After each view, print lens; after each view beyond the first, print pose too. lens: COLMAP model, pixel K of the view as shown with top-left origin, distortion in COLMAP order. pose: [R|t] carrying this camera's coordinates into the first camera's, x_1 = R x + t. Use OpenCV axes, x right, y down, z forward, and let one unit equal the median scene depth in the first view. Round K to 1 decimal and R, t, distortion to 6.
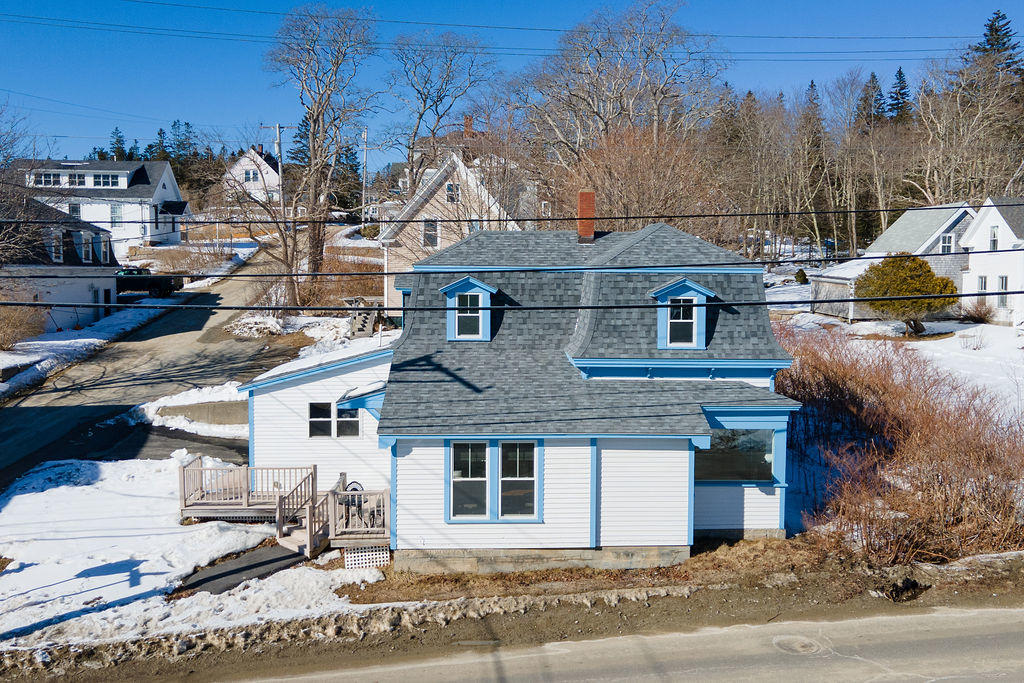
lens RADIAL K [[828.3, 0, 471.4], [0, 828.3, 301.9], [0, 0, 1]] dist [0.013715, 0.000196]
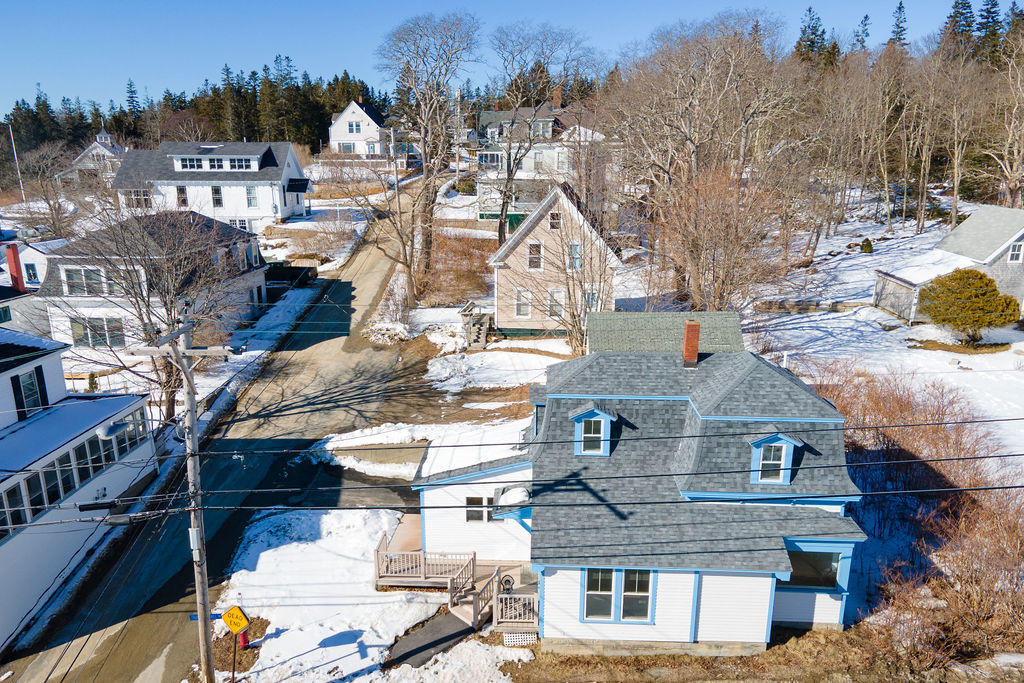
lens RADIAL K [[736.9, 0, 469.5], [0, 736.9, 366.9], [0, 0, 1]] dist [0.018763, -0.003443]
pose [[0.995168, 0.012503, -0.097387, -0.087253], [0.008797, 0.976516, 0.215267, -0.351568], [0.097792, -0.215083, 0.971687, -0.080677]]
